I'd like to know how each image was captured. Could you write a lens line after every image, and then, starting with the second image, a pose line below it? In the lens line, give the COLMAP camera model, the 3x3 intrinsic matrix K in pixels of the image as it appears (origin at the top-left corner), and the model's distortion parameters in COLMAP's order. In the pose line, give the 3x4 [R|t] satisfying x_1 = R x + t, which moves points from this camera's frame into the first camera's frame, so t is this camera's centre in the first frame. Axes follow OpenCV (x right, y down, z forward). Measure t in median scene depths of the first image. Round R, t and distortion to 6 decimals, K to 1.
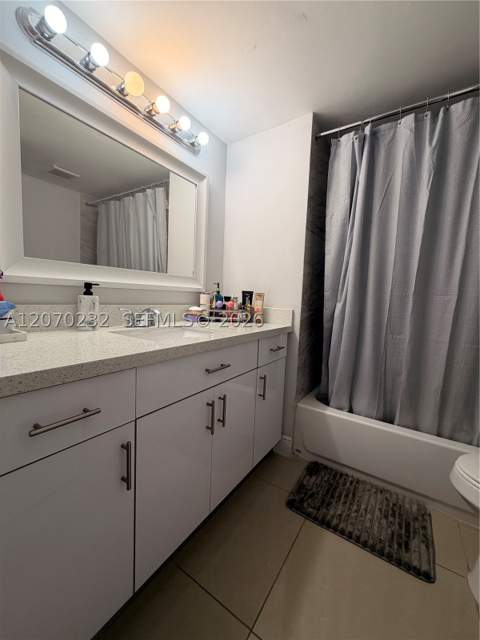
lens RADIAL K [[257.3, 0, 238.8], [0, 257.3, 318.5], [0, 0, 1]] dist [0.000205, -0.000168]
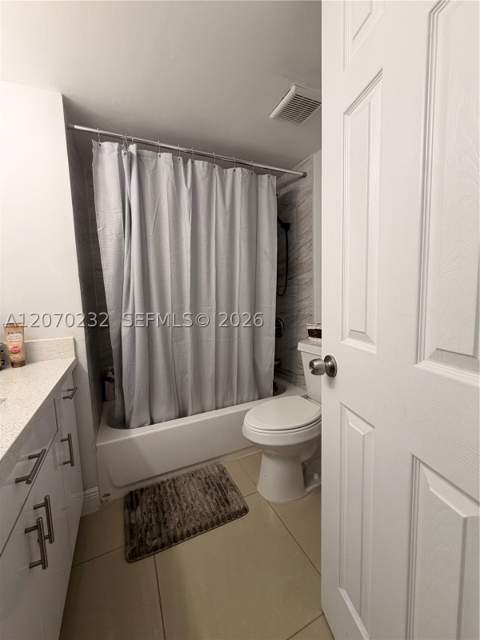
lens RADIAL K [[257.3, 0, 238.8], [0, 257.3, 318.5], [0, 0, 1]] dist [0.000205, -0.000168]
pose [[0.514402, -0.146360, 0.844967, -0.218990], [0.126666, 0.987488, 0.093935, -0.116871], [-0.848143, 0.058708, 0.526505, 0.153571]]
